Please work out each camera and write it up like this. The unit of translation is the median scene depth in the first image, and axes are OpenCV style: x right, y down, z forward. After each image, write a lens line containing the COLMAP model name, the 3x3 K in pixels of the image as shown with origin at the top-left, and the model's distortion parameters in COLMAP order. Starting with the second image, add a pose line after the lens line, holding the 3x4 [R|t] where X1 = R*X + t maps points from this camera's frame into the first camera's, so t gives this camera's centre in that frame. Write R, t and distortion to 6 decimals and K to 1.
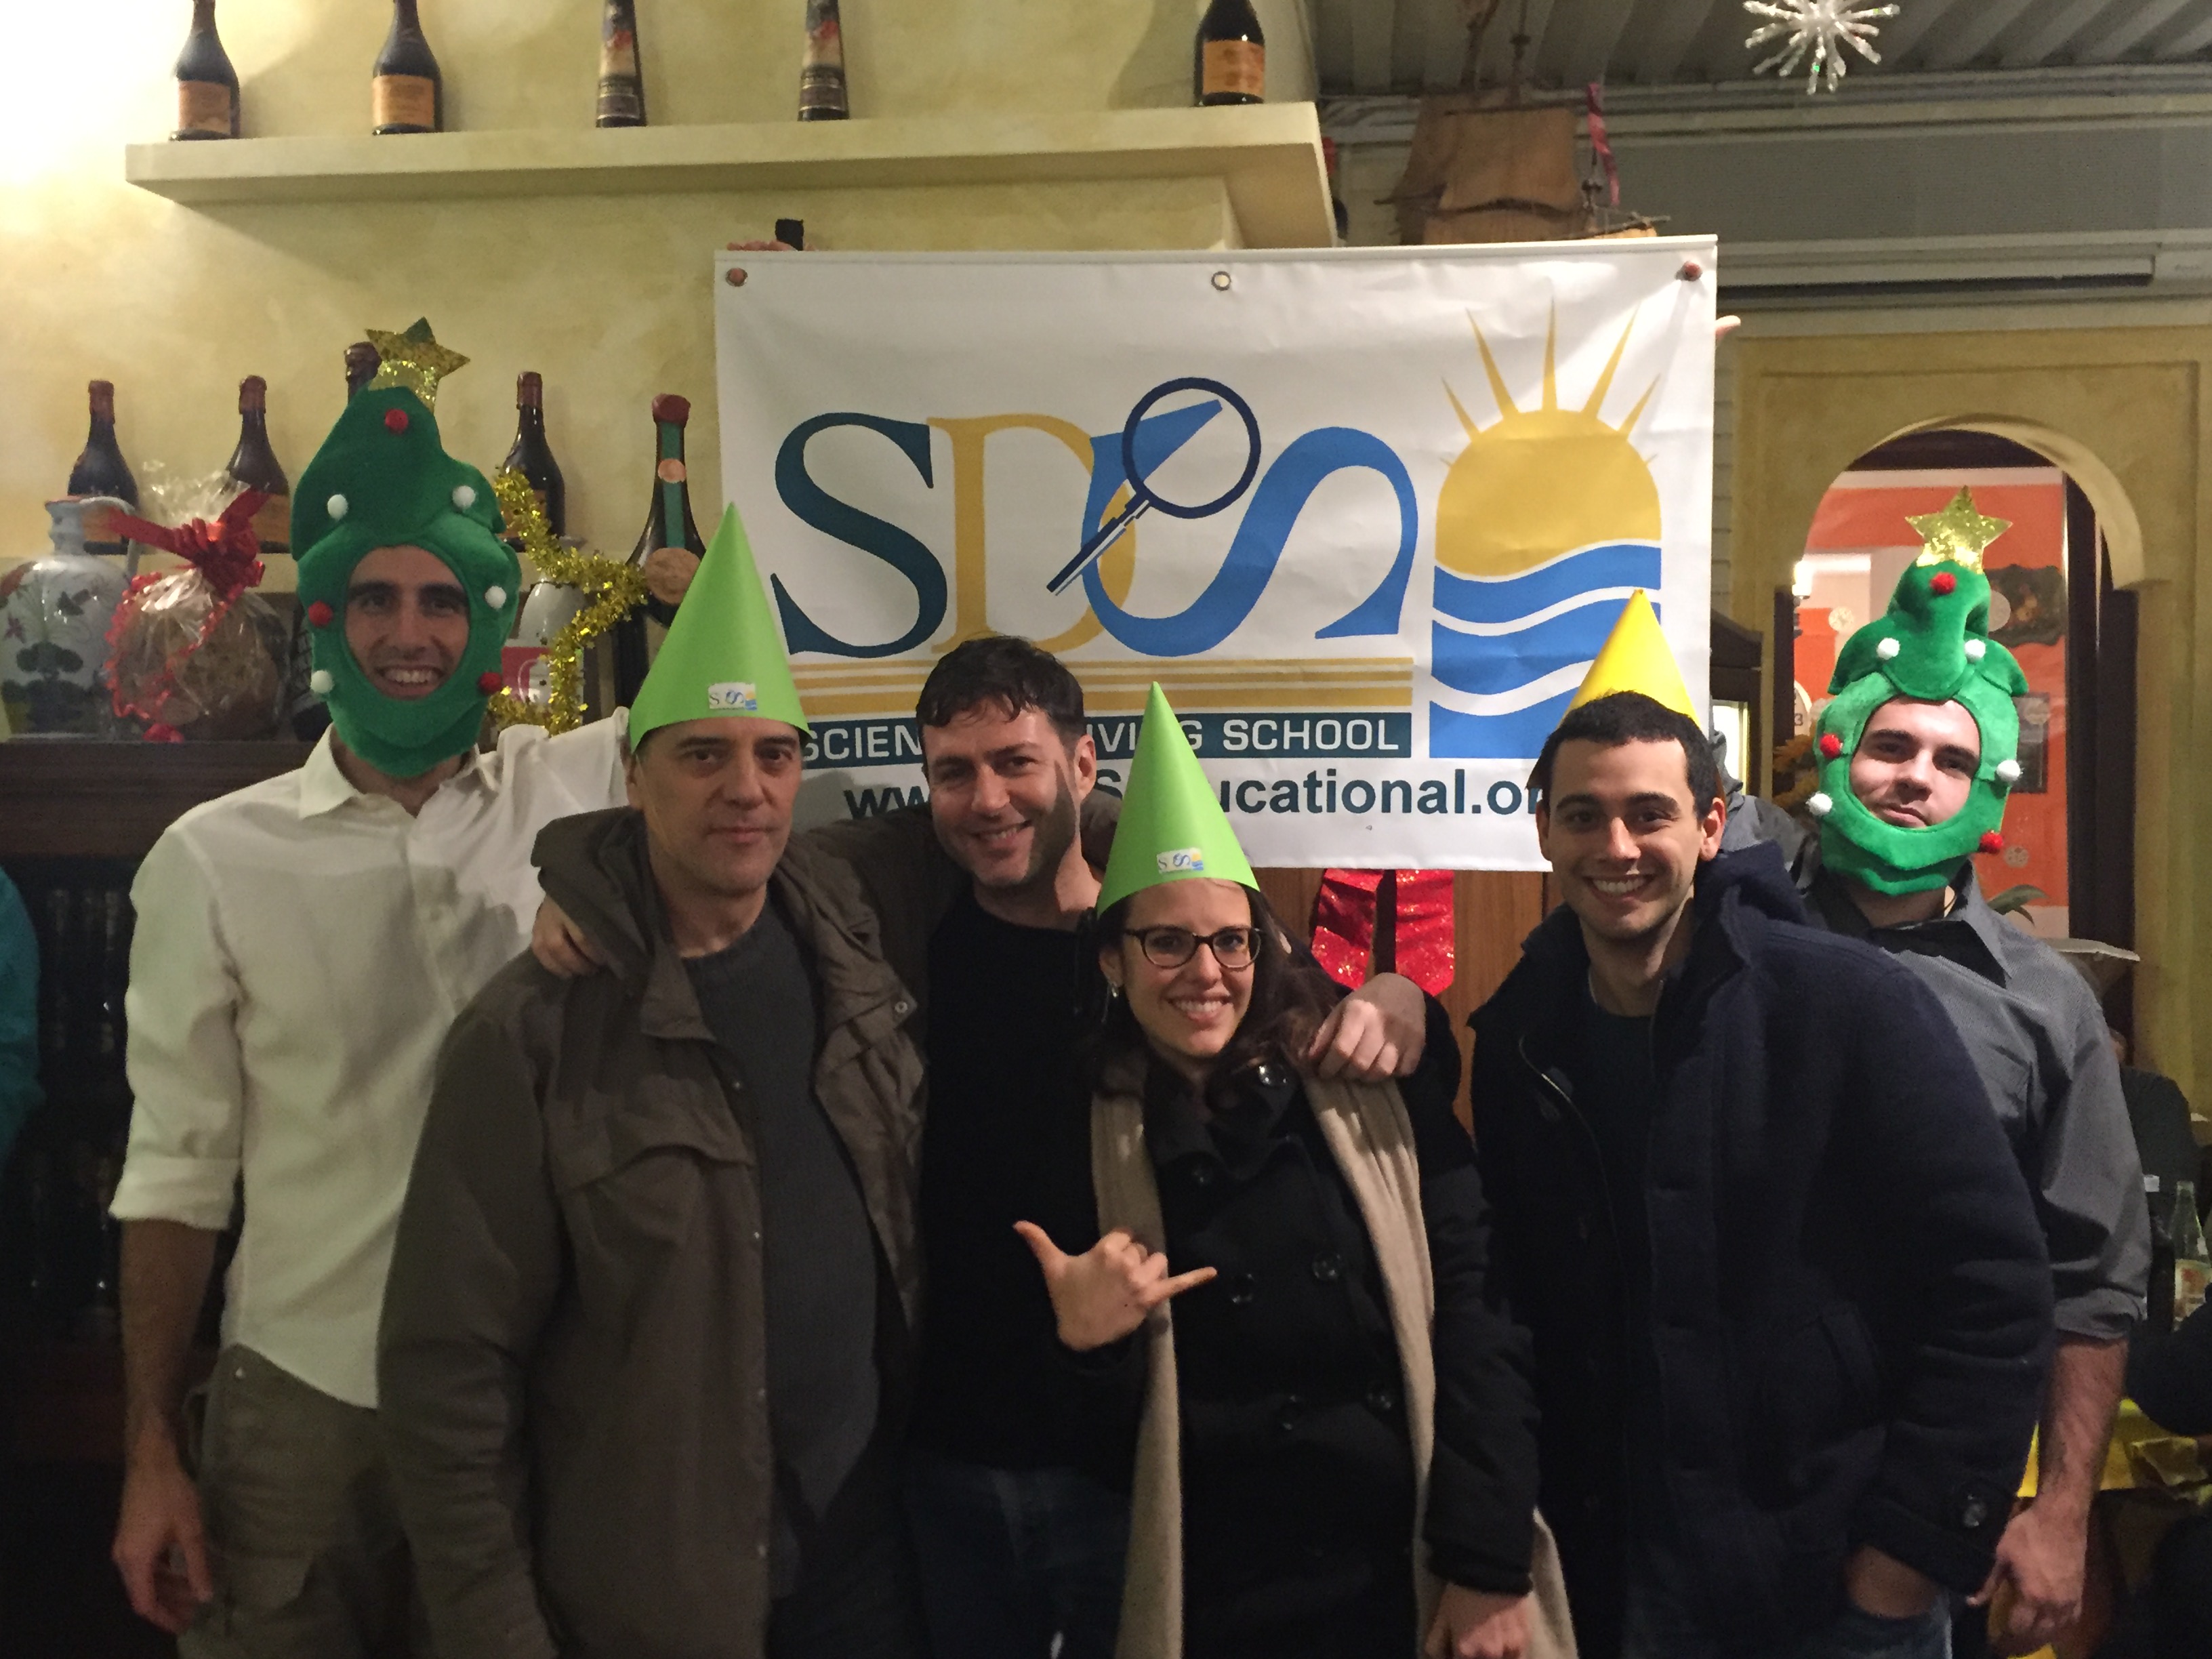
lens RADIAL K [[2239.4, 0, 1106.0], [0, 2239.4, 829.5], [0, 0, 1]] dist [0.079240, -0.112788]
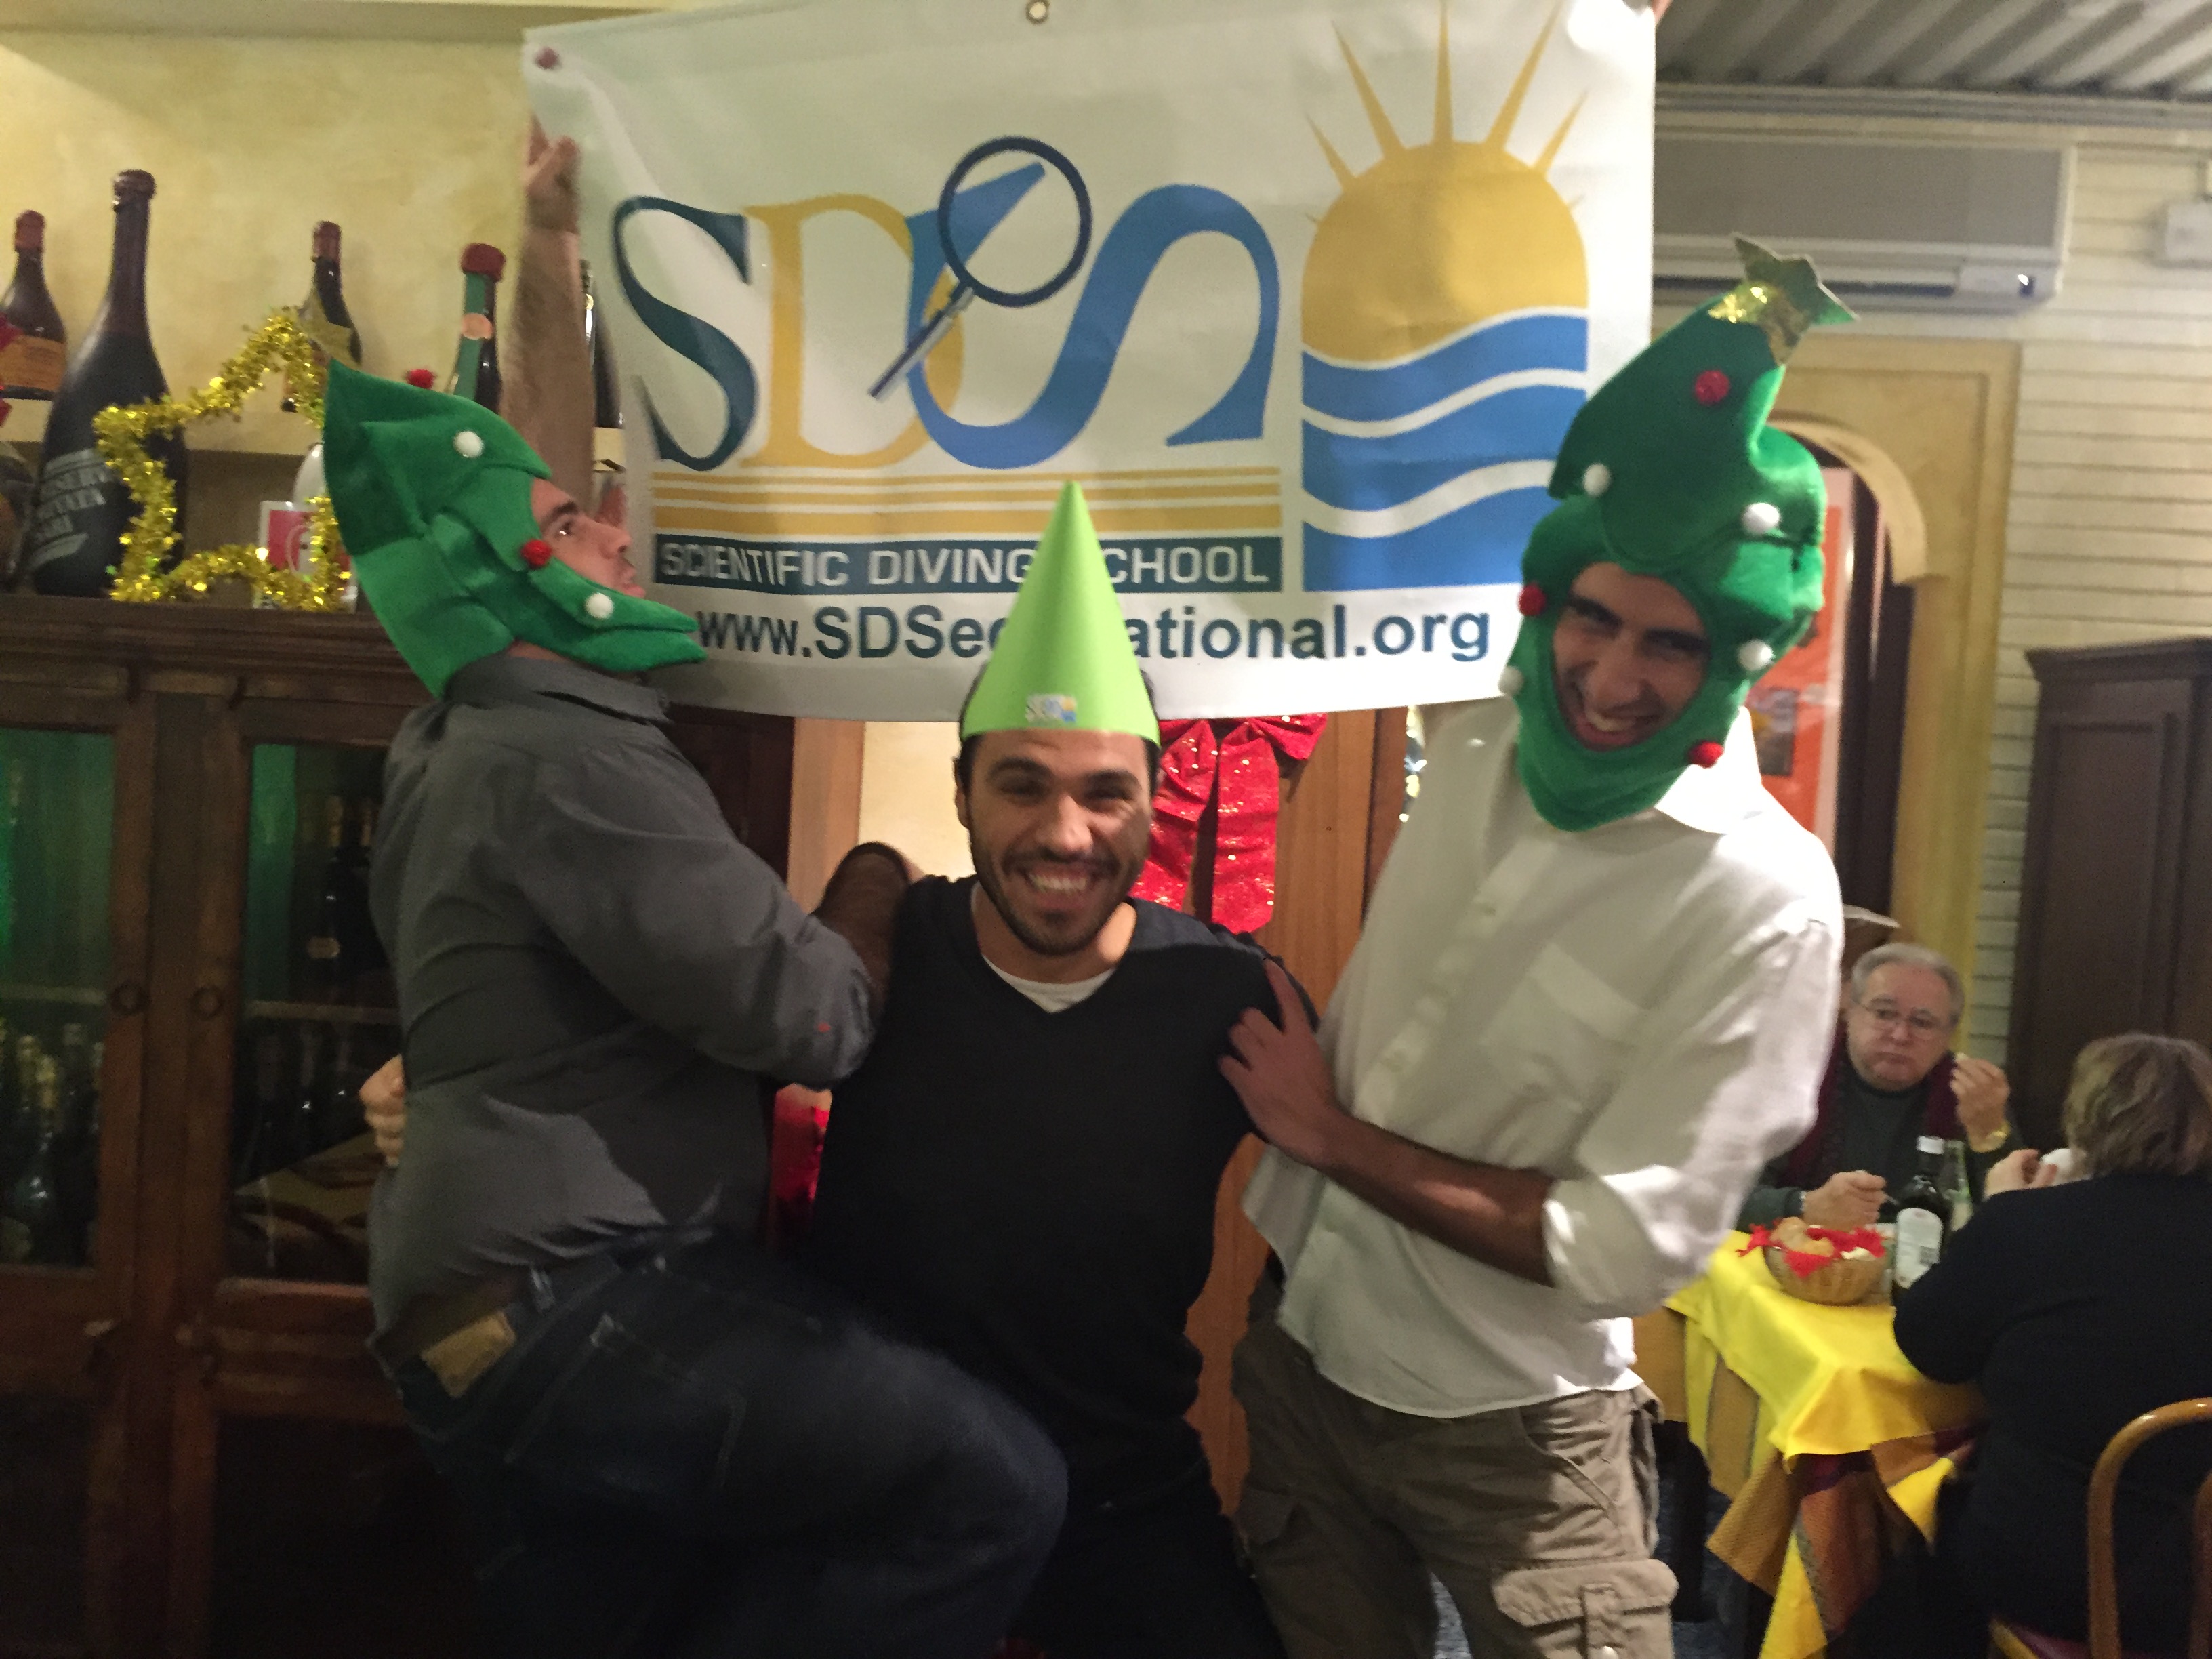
lens RADIAL K [[1897.8, 0, 1101.1], [0, 1897.8, 826.8], [0, 0, 1]] dist [0.087697, -0.133200]
pose [[0.996812, 0.049755, 0.062365, 0.026617], [-0.051386, 0.998370, 0.024826, 0.010958], [-0.061028, -0.027951, 0.997745, 0.177854]]
